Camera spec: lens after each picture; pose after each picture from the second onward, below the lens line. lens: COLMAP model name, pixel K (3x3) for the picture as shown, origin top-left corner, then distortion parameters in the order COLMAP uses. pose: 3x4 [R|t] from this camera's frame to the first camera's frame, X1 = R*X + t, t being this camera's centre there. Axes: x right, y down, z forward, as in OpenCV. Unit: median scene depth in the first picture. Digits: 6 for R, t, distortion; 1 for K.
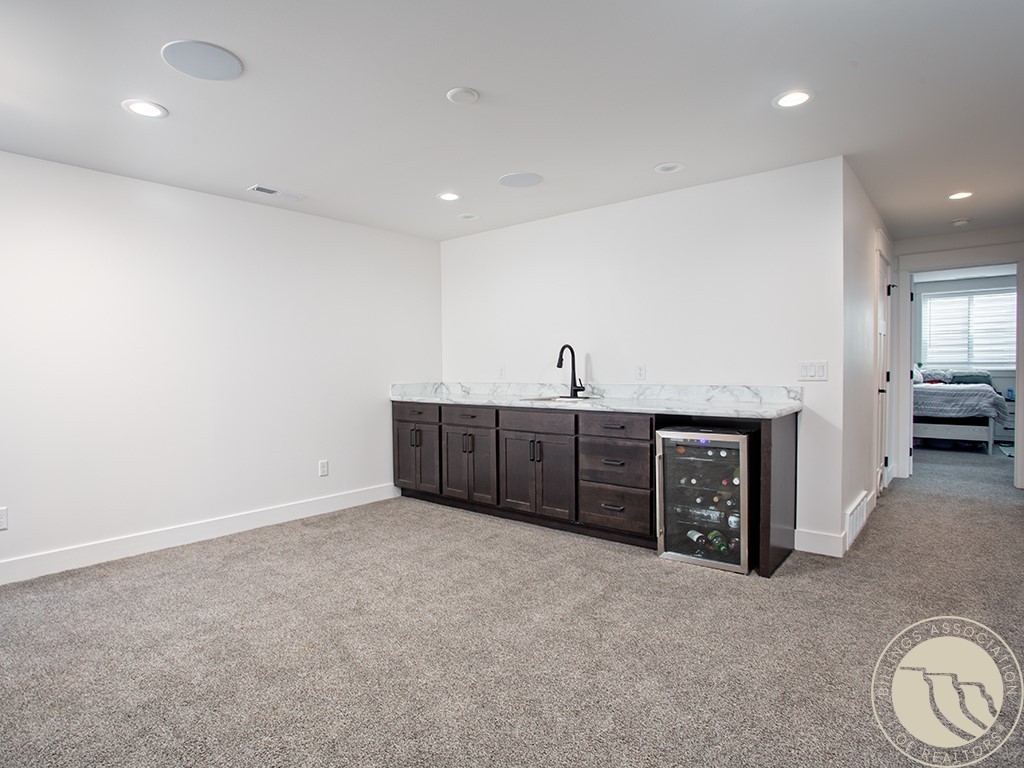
lens RADIAL K [[584.2, 0, 512.0], [0, 584.2, 384.0], [0, 0, 1]] dist [-0.001801, -0.000341]
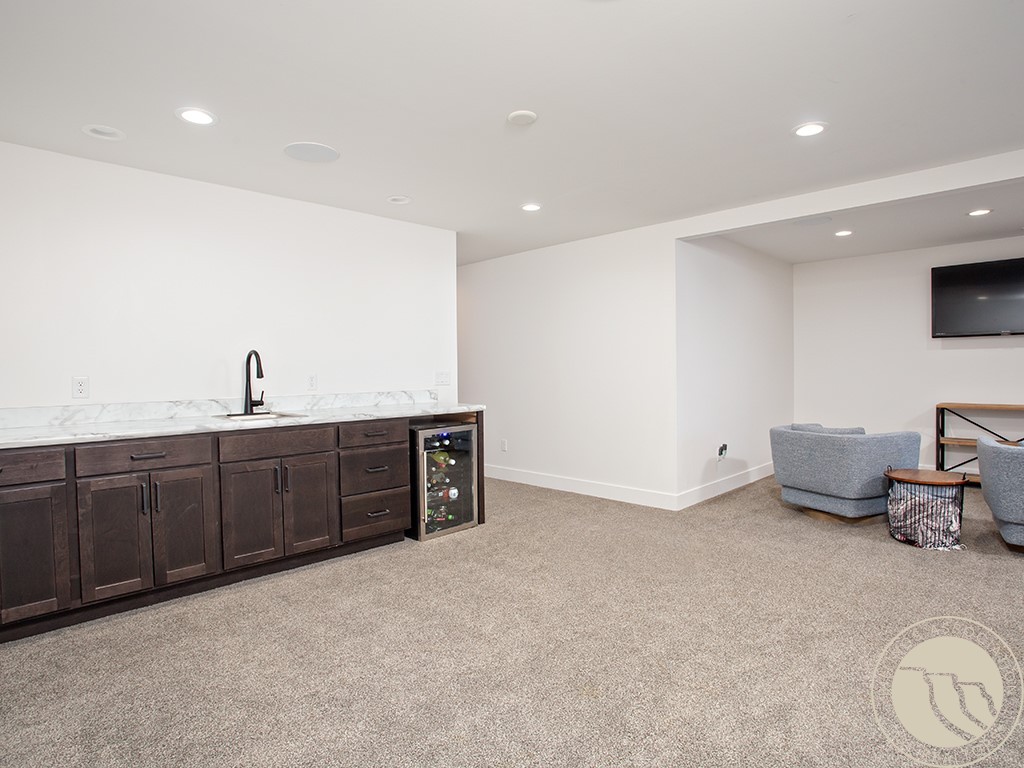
lens RADIAL K [[573.2, 0, 512.0], [0, 573.2, 384.0], [0, 0, 1]] dist [0.001407, 0.000943]
pose [[0.107477, -0.012331, 0.994131, -0.719634], [0.047530, 0.998844, 0.007251, -0.008836], [-0.993071, 0.046471, 0.107939, 0.592158]]
